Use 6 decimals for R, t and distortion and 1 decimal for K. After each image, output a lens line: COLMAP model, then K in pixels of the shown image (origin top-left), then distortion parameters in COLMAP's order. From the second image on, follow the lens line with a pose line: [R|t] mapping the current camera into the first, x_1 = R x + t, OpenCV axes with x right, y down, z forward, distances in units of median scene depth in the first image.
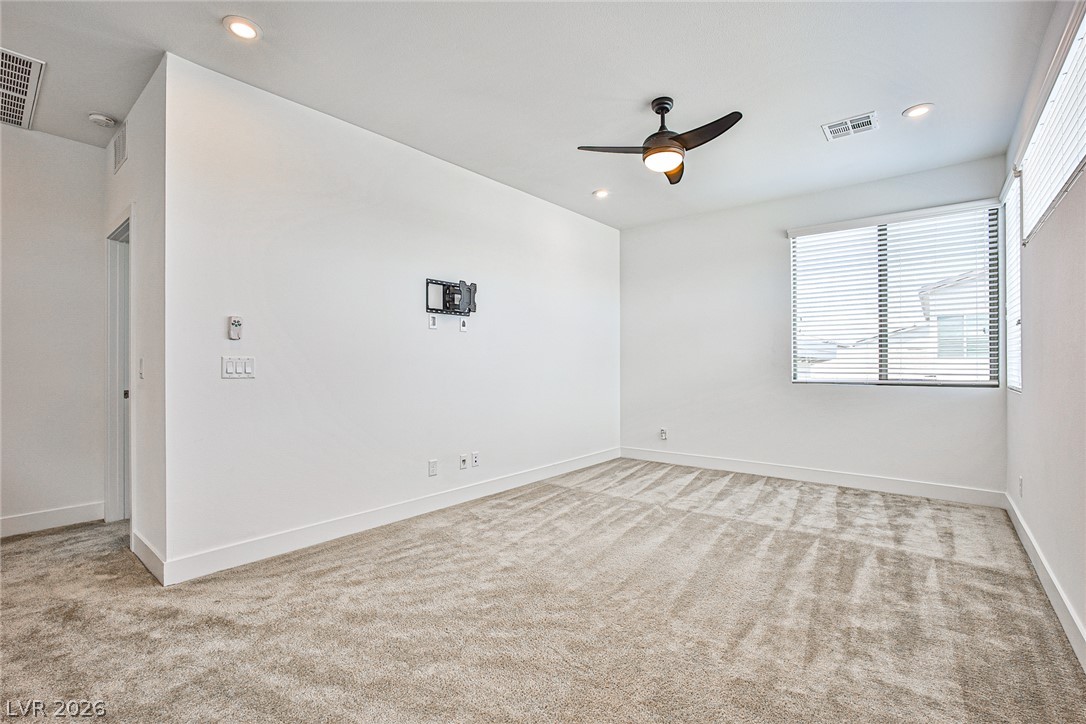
lens RADIAL K [[479.5, 0, 545.4], [0, 479.5, 362.4], [0, 0, 1]] dist [-0.026741, 0.000699]
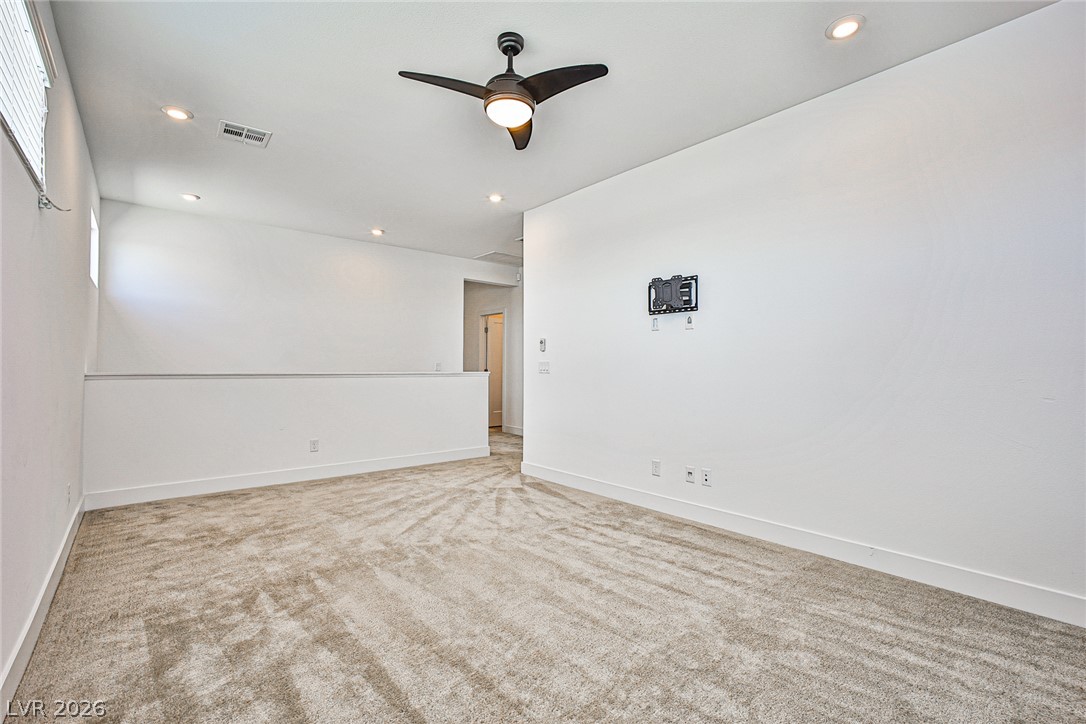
lens RADIAL K [[479.5, 0, 545.4], [0, 479.5, 362.4], [0, 0, 1]] dist [-0.026741, 0.000699]
pose [[-0.182158, -0.000421, -0.983269, 0.753888], [0.003889, 0.999992, -0.001148, -0.004011], [0.983261, -0.004033, -0.182155, 0.921976]]
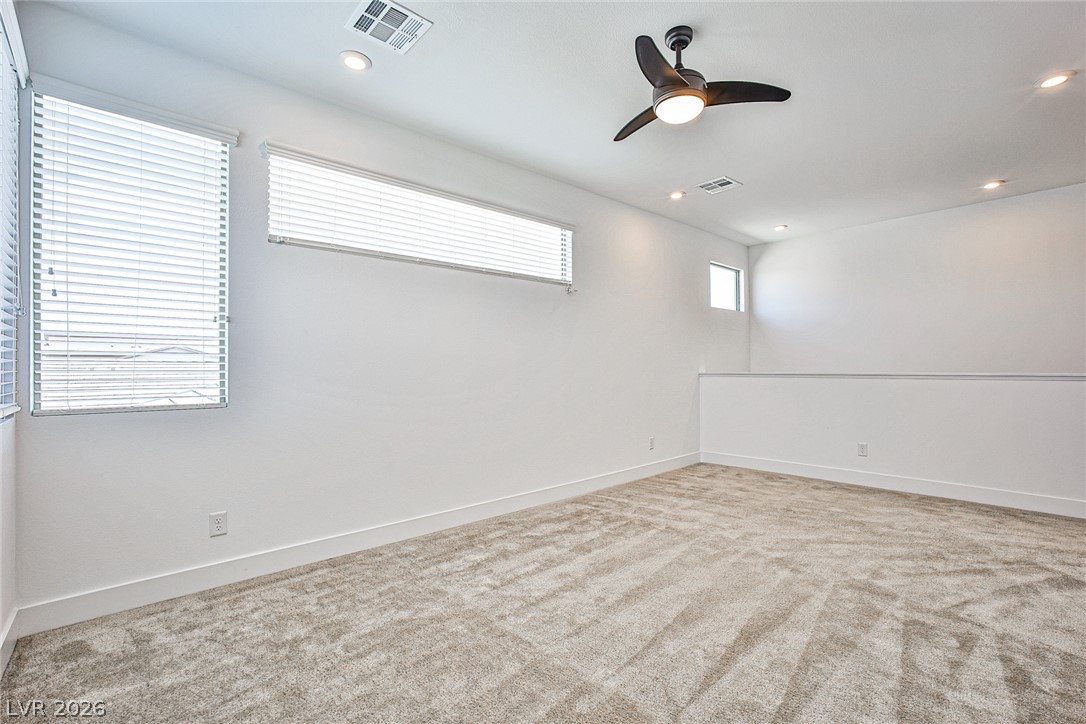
lens RADIAL K [[479.5, 0, 545.4], [0, 479.5, 362.4], [0, 0, 1]] dist [-0.026741, 0.000699]
pose [[-0.989030, 0.015320, 0.146916, 0.276602], [0.012063, 0.999662, -0.023034, 0.009839], [-0.147220, -0.021009, -0.988881, 1.340833]]
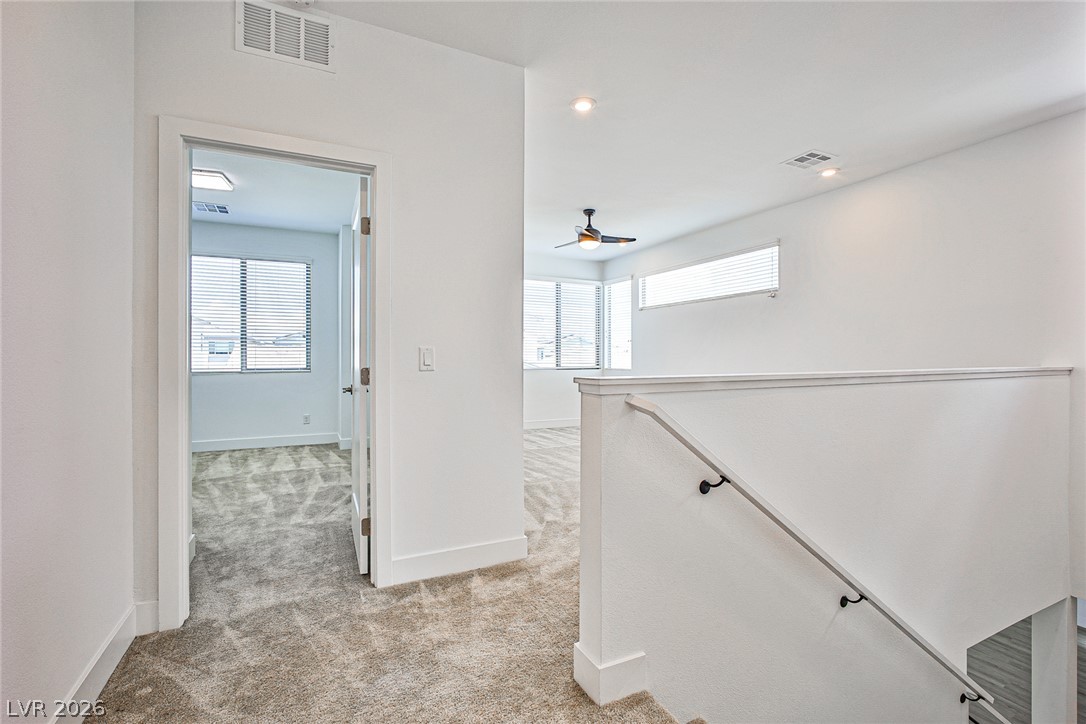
lens RADIAL K [[493.6, 0, 529.8], [0, 493.6, 360.2], [0, 0, 1]] dist [-0.014021, 0.000147]
pose [[0.423710, 0.000440, 0.905798, -1.146547], [-0.008331, 0.999959, 0.003411, 0.005881], [-0.905760, -0.008992, 0.423696, 0.305730]]
